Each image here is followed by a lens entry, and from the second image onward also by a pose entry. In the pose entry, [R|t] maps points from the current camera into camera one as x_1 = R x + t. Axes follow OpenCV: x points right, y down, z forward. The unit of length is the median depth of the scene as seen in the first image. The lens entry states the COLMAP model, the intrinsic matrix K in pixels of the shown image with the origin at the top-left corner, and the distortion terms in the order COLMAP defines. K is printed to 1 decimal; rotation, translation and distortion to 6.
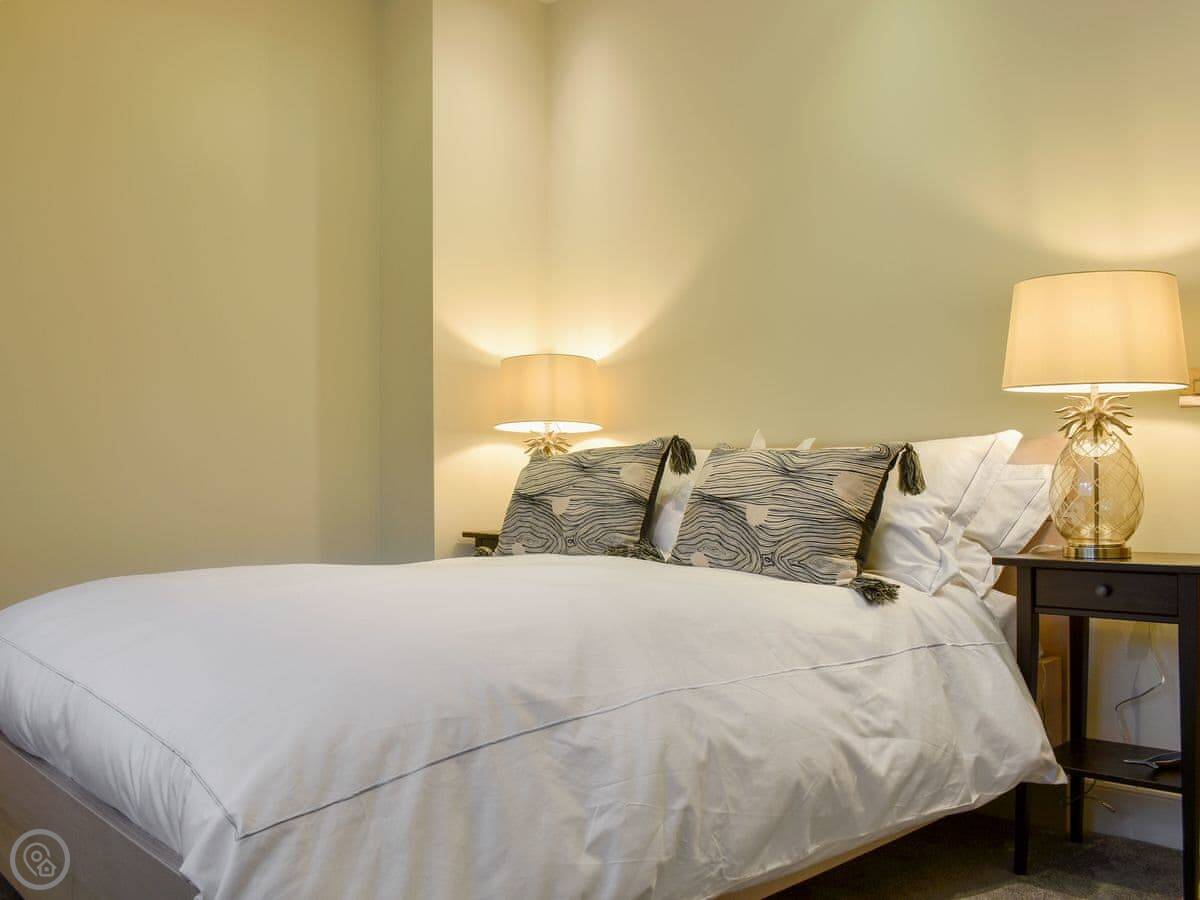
lens RADIAL K [[1107.6, 0, 595.6], [0, 1107.6, 454.7], [0, 0, 1]] dist [-0.096574, 0.020256]
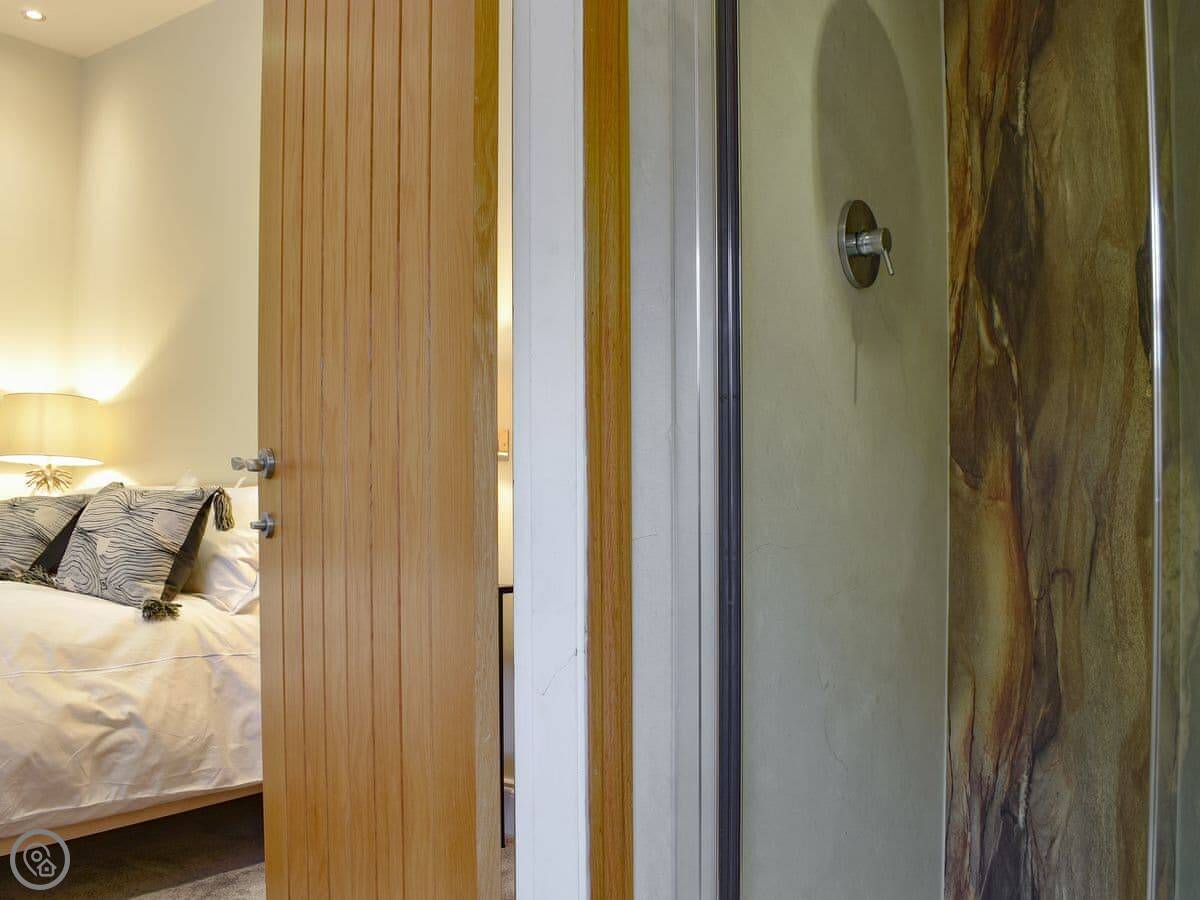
lens RADIAL K [[1107.6, 0, 603.3], [0, 1107.6, 451.5], [0, 0, 1]] dist [-0.096574, 0.020256]
pose [[0.972390, 0.021895, 0.232331, 0.400660], [-0.016225, 0.999523, -0.026291, -0.024455], [-0.232796, 0.021796, 0.972281, -0.252063]]
